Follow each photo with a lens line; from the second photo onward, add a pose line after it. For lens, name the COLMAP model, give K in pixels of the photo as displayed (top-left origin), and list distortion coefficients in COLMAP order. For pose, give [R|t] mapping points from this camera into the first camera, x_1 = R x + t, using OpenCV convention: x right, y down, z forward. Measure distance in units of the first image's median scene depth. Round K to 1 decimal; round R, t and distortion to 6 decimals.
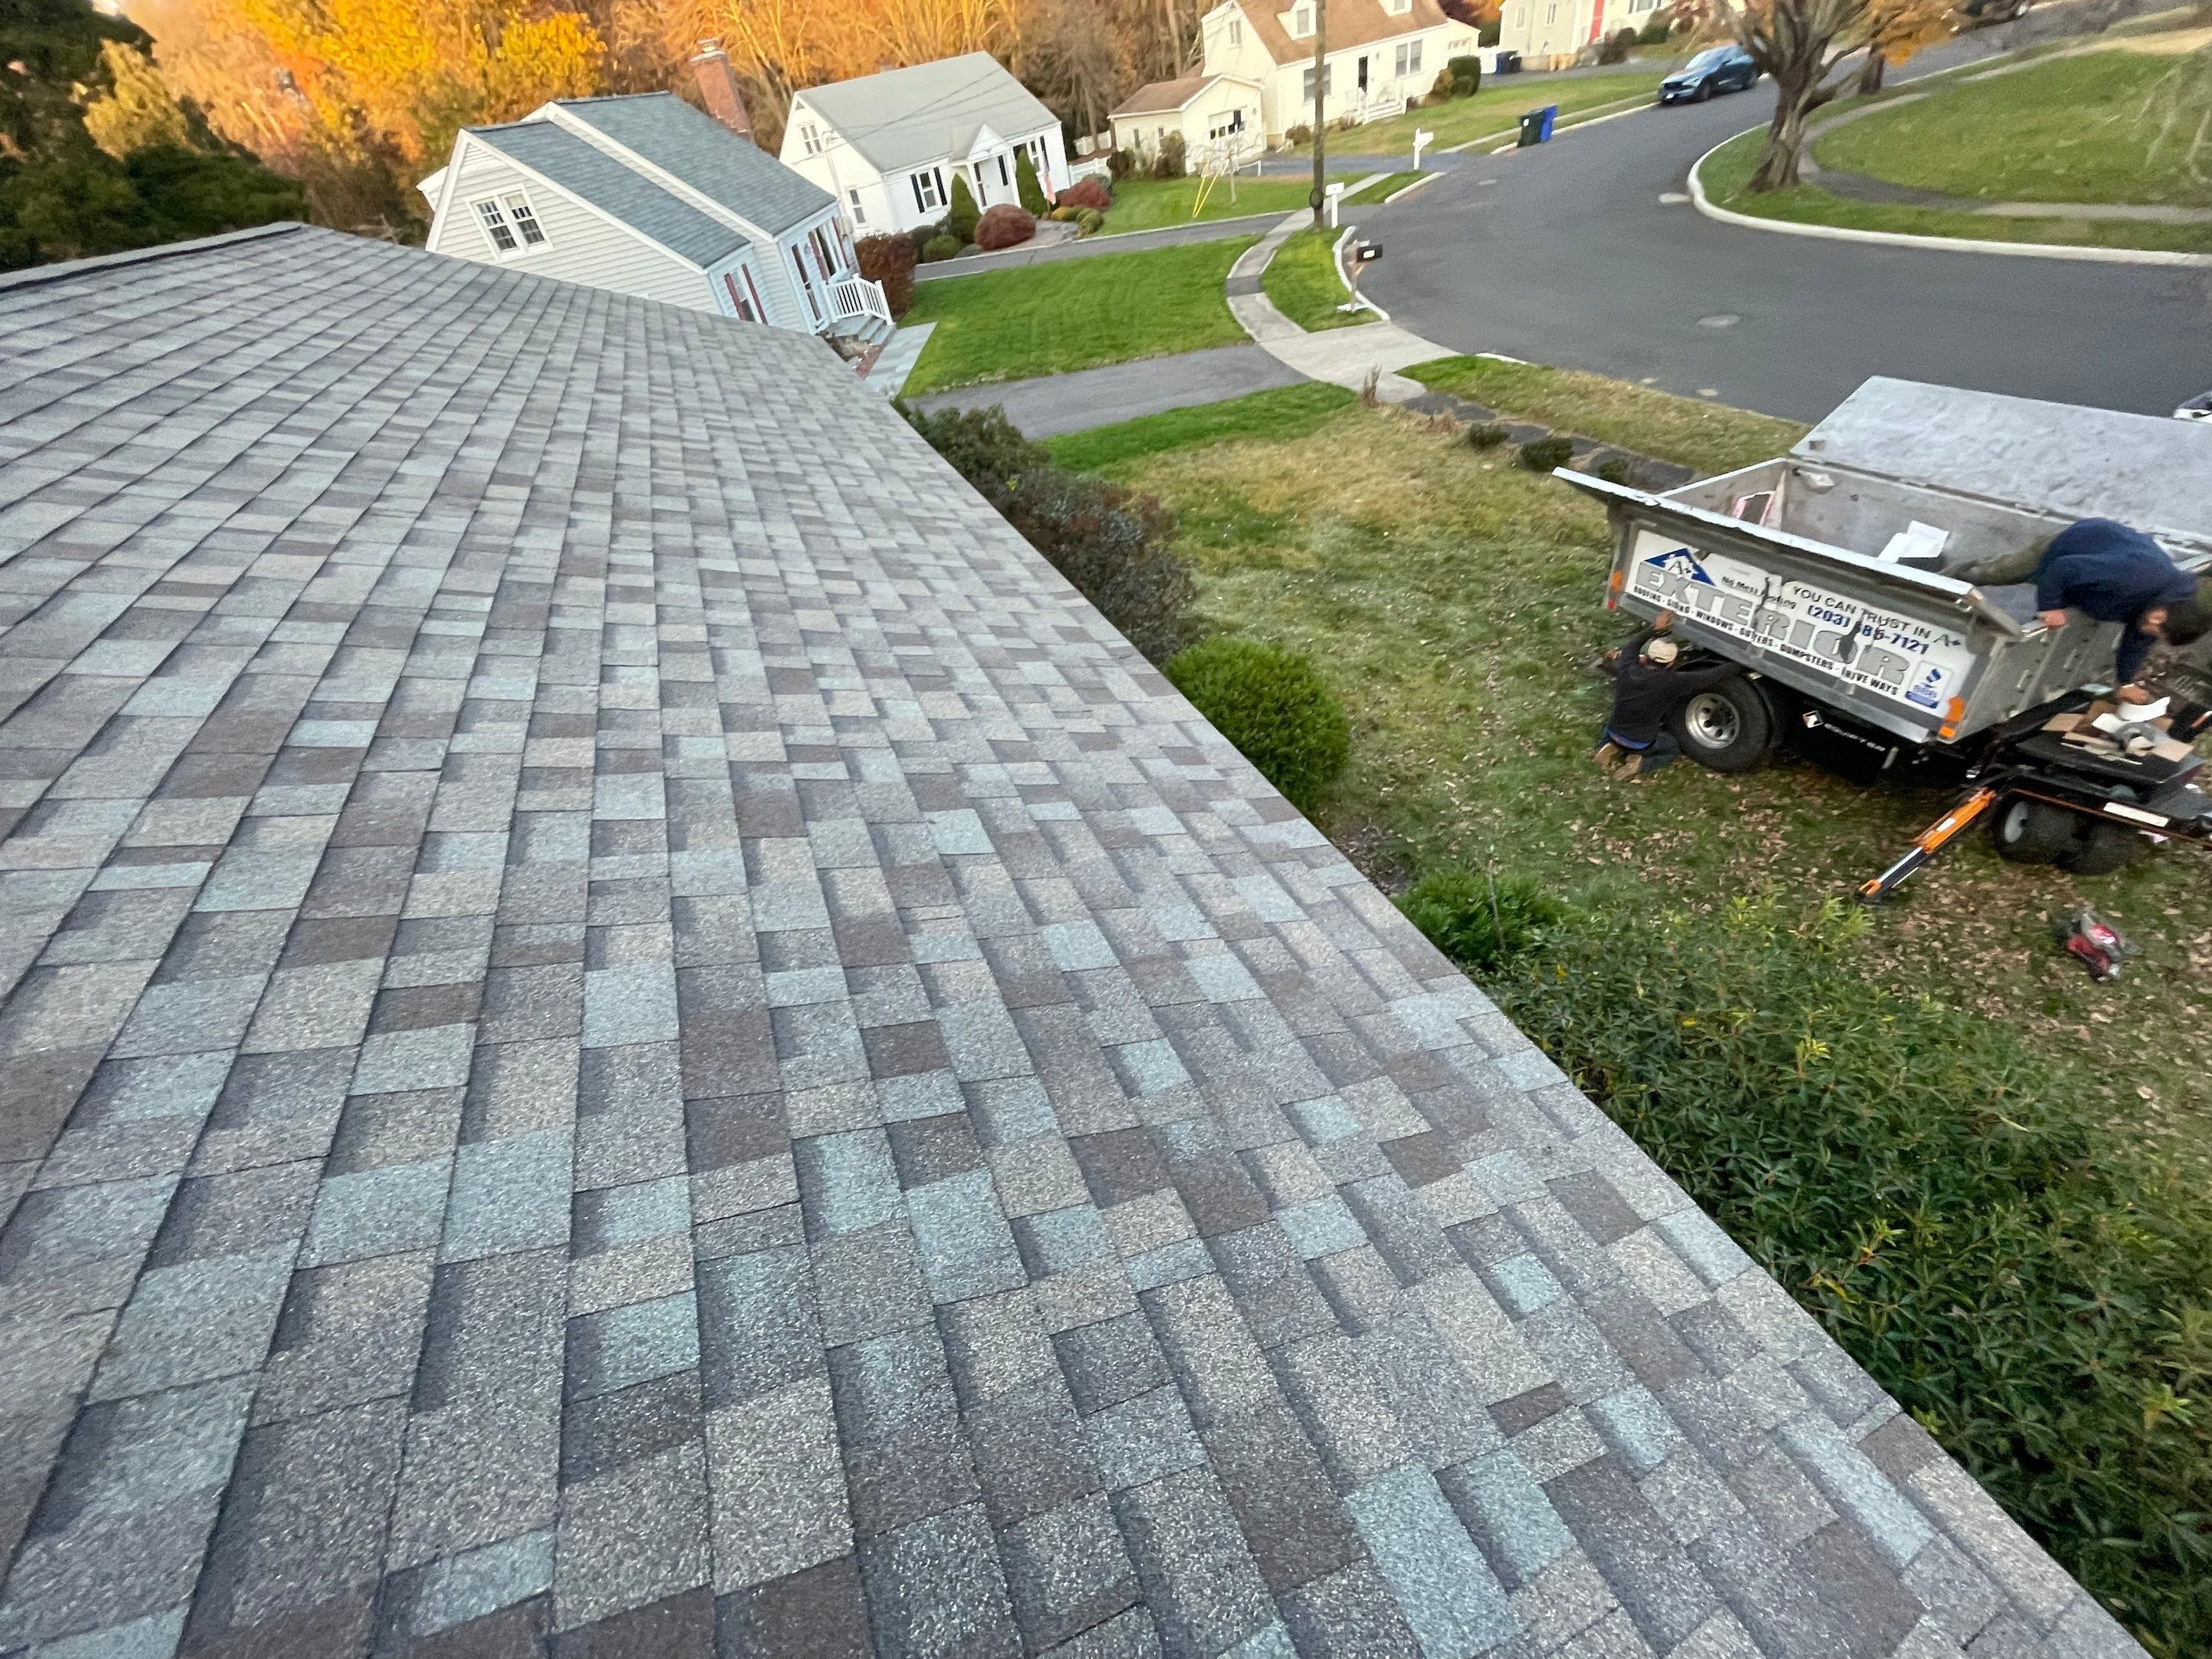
lens RADIAL K [[887.5, 0, 1106.3], [0, 887.5, 827.2], [0, 0, 1]] dist [-0.001919, -0.000962]
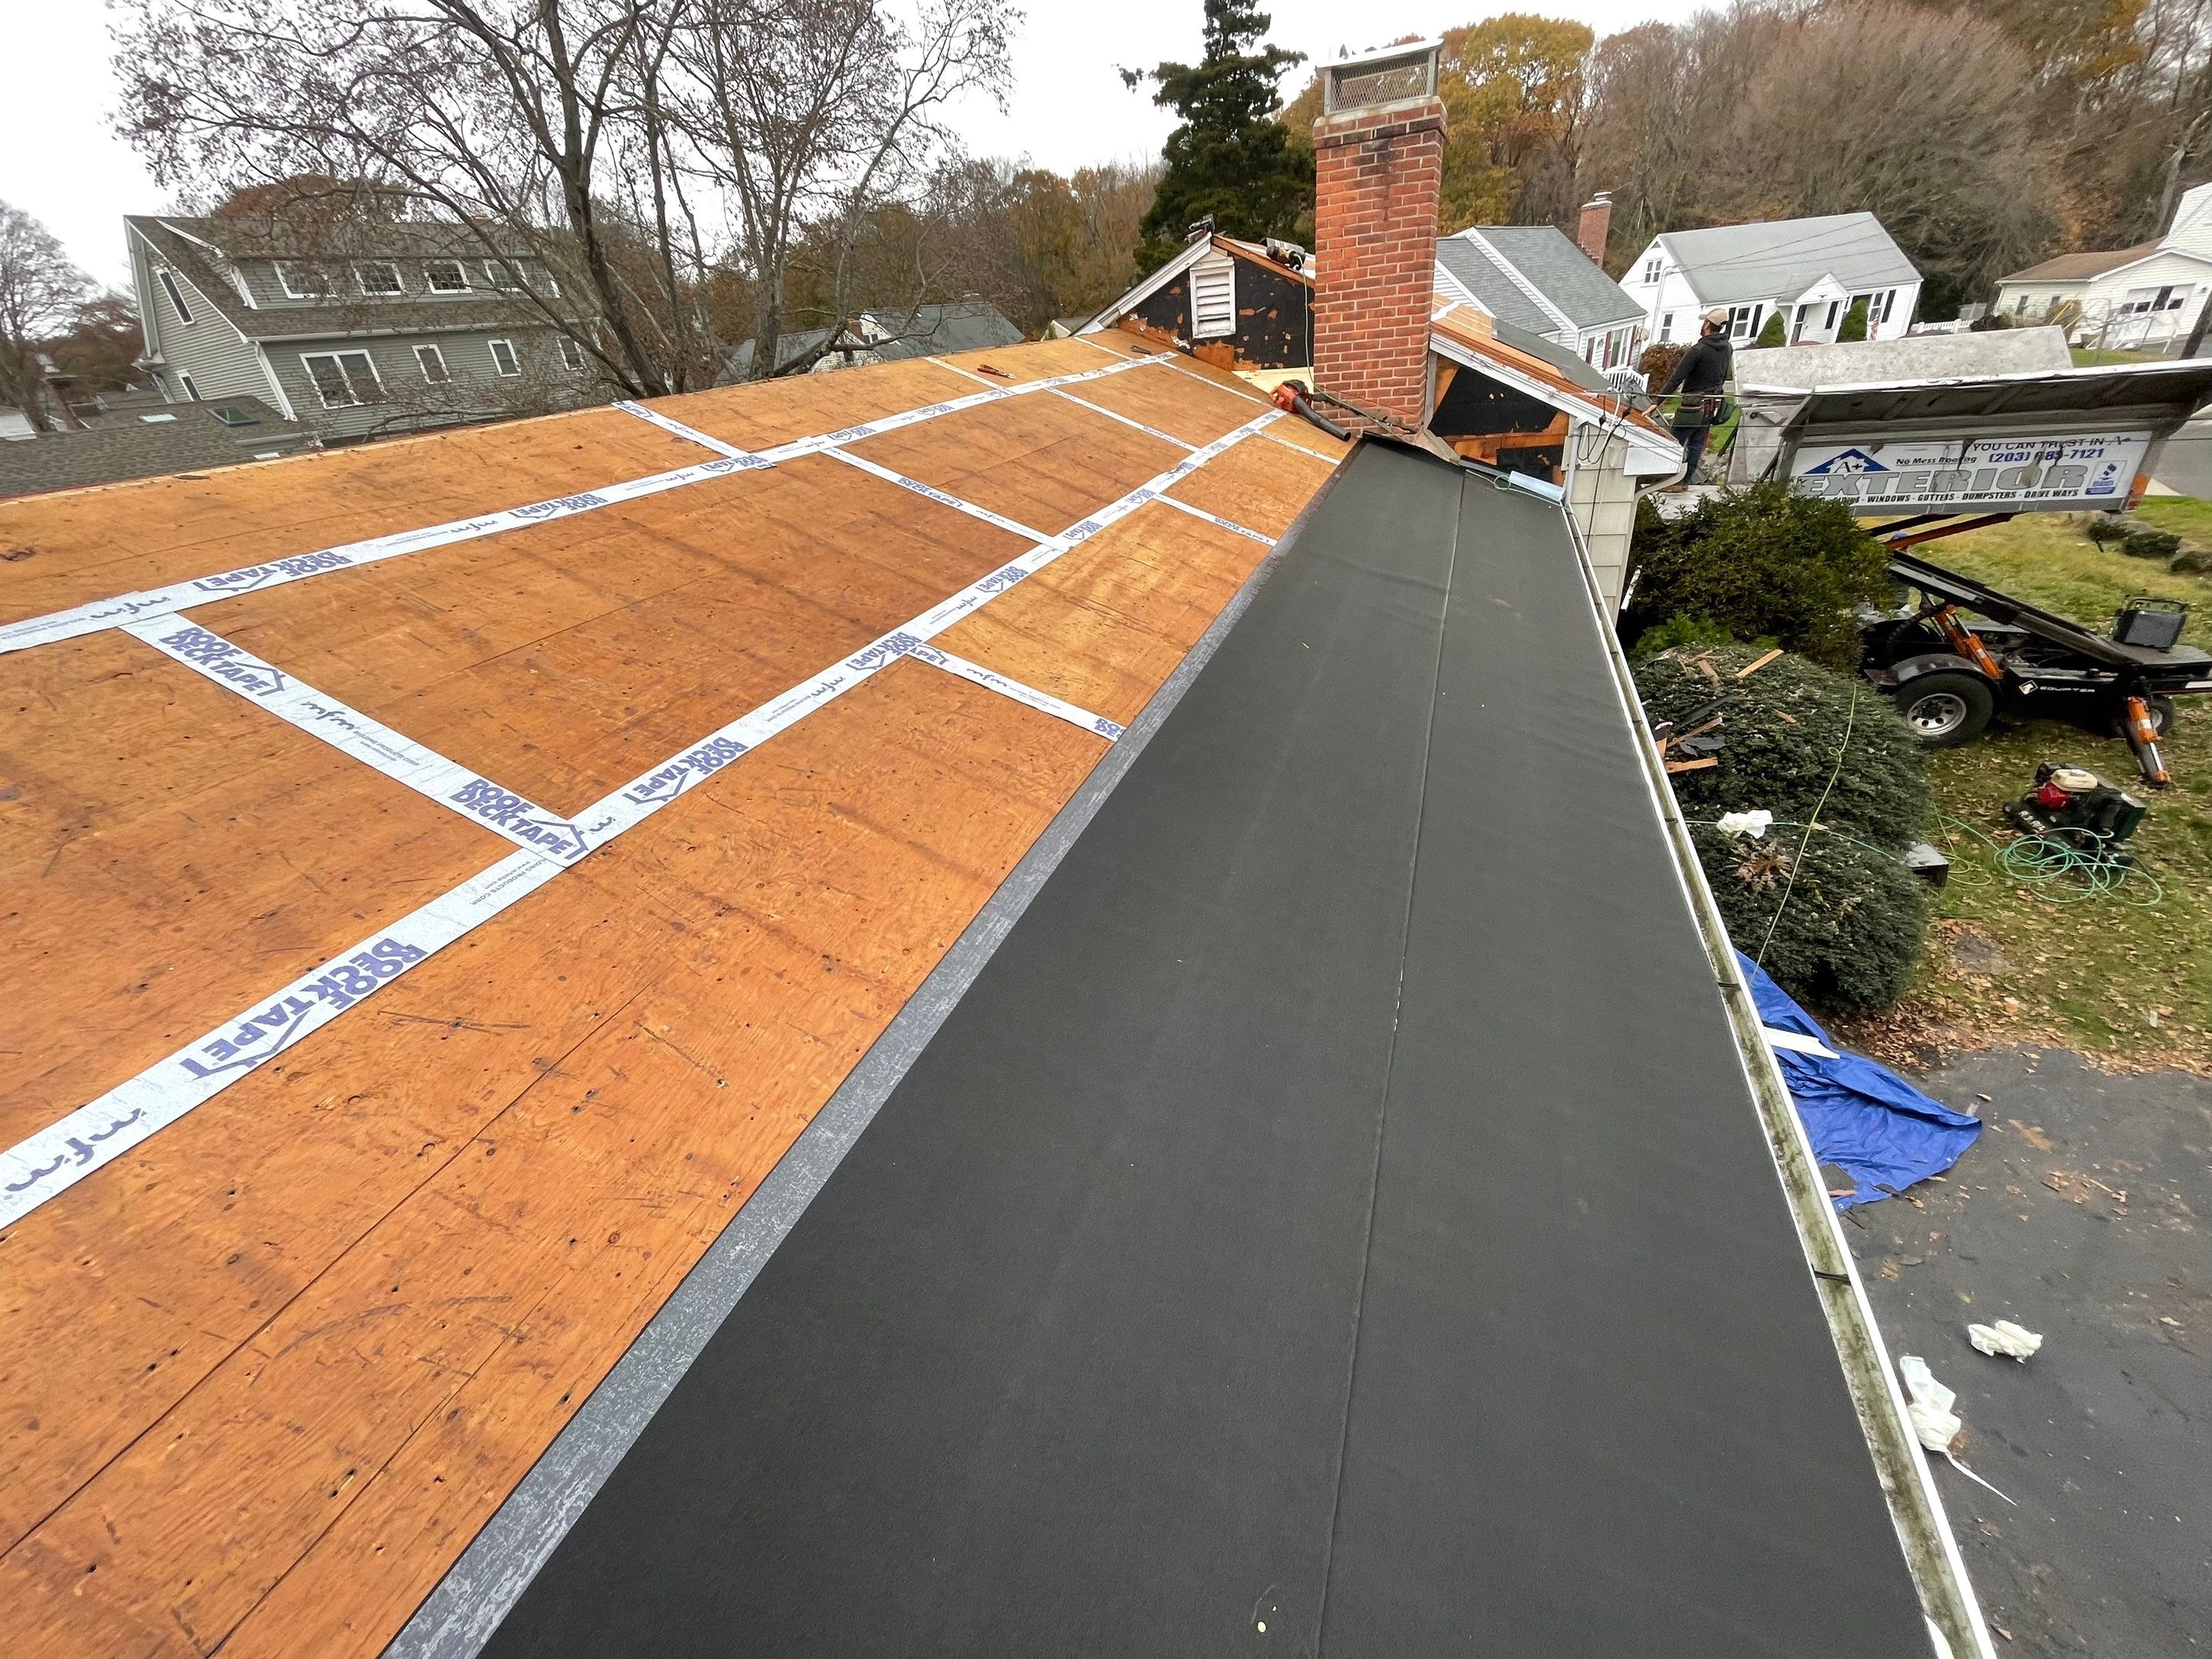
lens RADIAL K [[887.5, 0, 1106.3], [0, 887.5, 827.2], [0, 0, 1]] dist [-0.001919, -0.000962]
pose [[0.726552, 0.423779, -0.540864, 0.283538], [-0.475208, 0.878456, 0.049935, 0.512431], [0.496286, 0.220742, 0.839627, -0.602799]]
